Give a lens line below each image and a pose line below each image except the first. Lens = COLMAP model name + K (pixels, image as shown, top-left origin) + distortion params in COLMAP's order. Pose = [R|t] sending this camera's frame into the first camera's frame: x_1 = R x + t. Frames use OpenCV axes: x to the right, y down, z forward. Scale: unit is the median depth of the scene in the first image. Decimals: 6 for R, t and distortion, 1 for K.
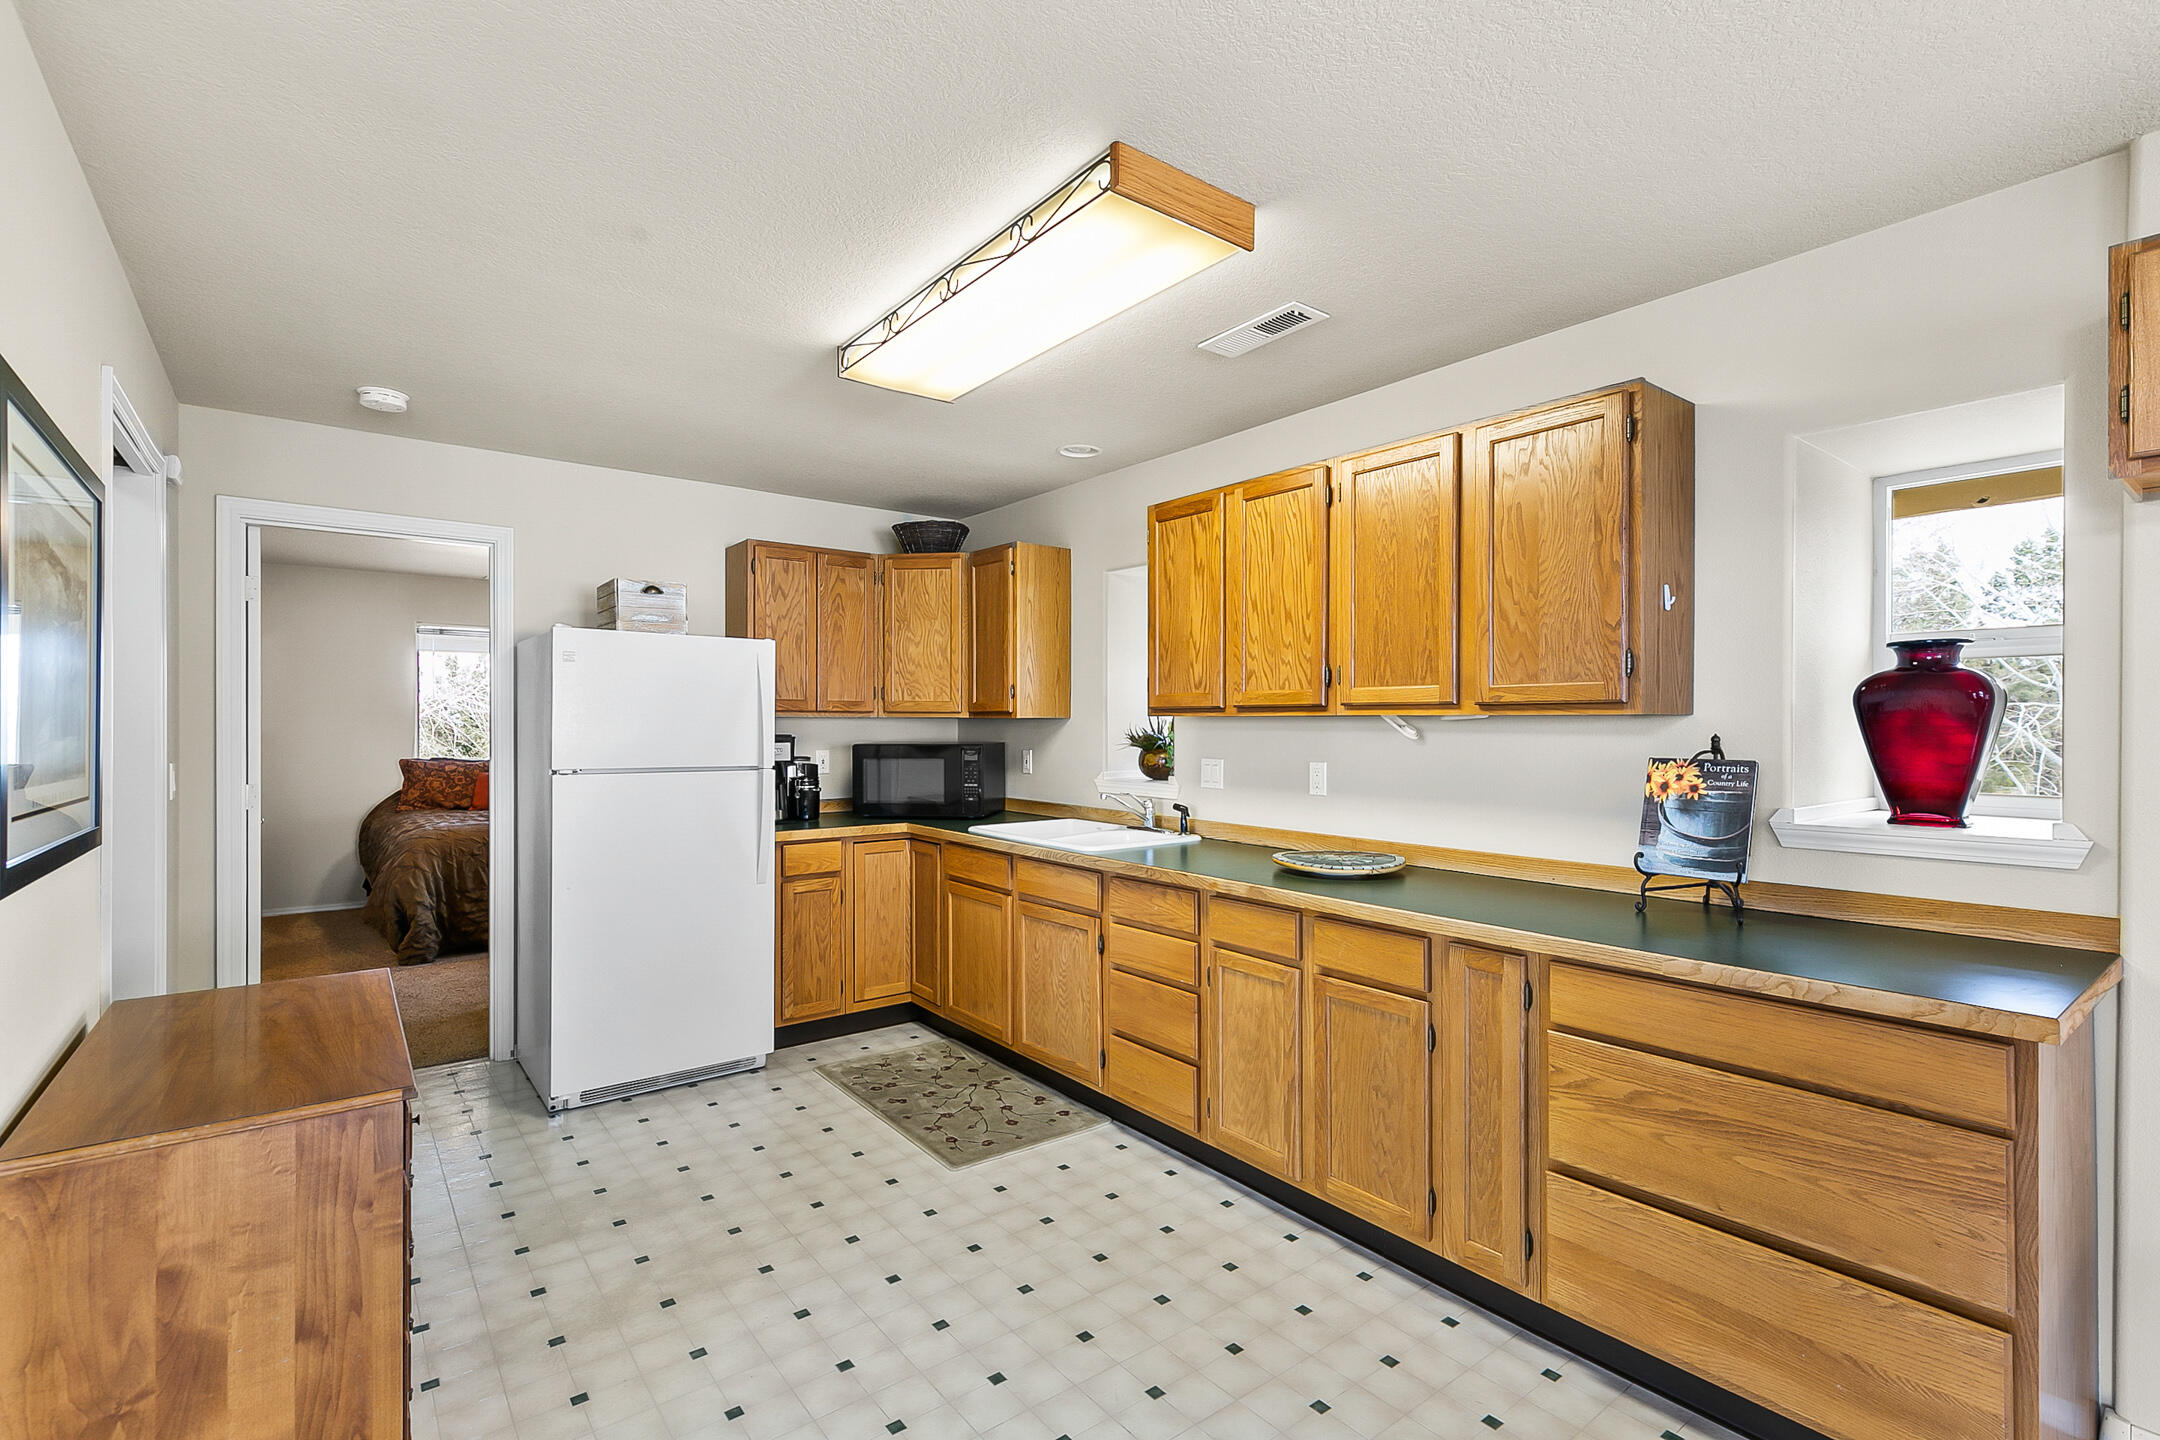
lens RADIAL K [[989.6, 0, 1090.5], [0, 989.6, 717.9], [0, 0, 1]] dist [0.013507, 0.000316]
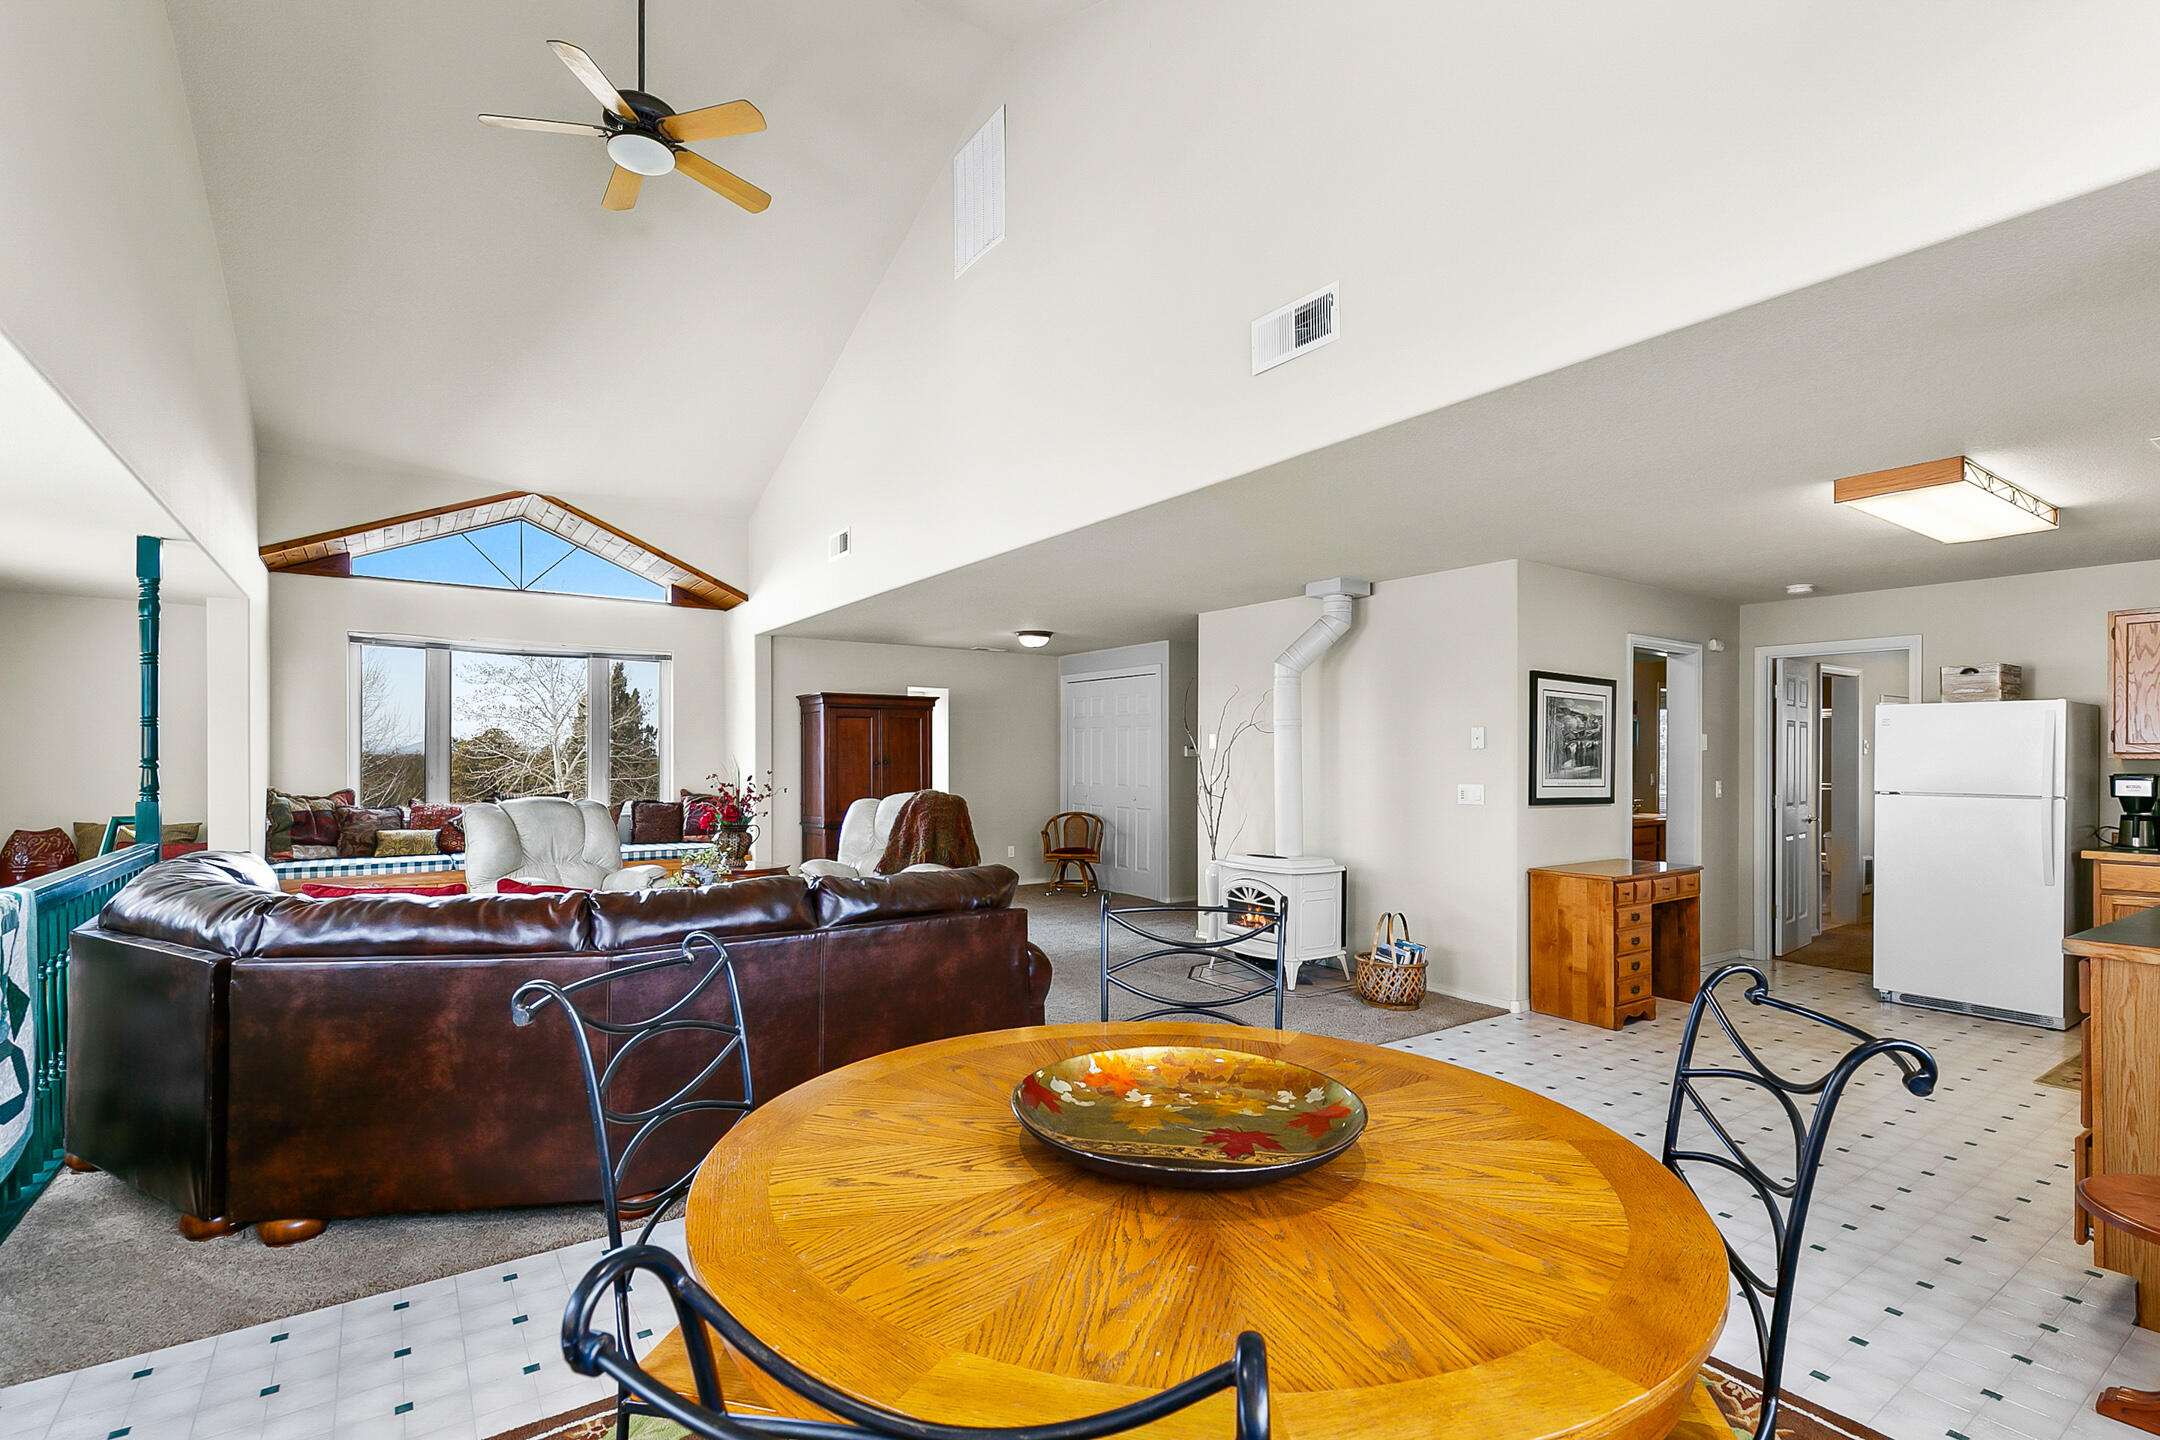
lens RADIAL K [[989.6, 0, 1090.1], [0, 989.6, 726.6], [0, 0, 1]] dist [0.013507, 0.000316]
pose [[-0.057983, -0.046488, -0.997235, 1.375979], [-0.000431, 0.998916, -0.046541, 0.024856], [0.998317, -0.002268, -0.057940, -0.243526]]
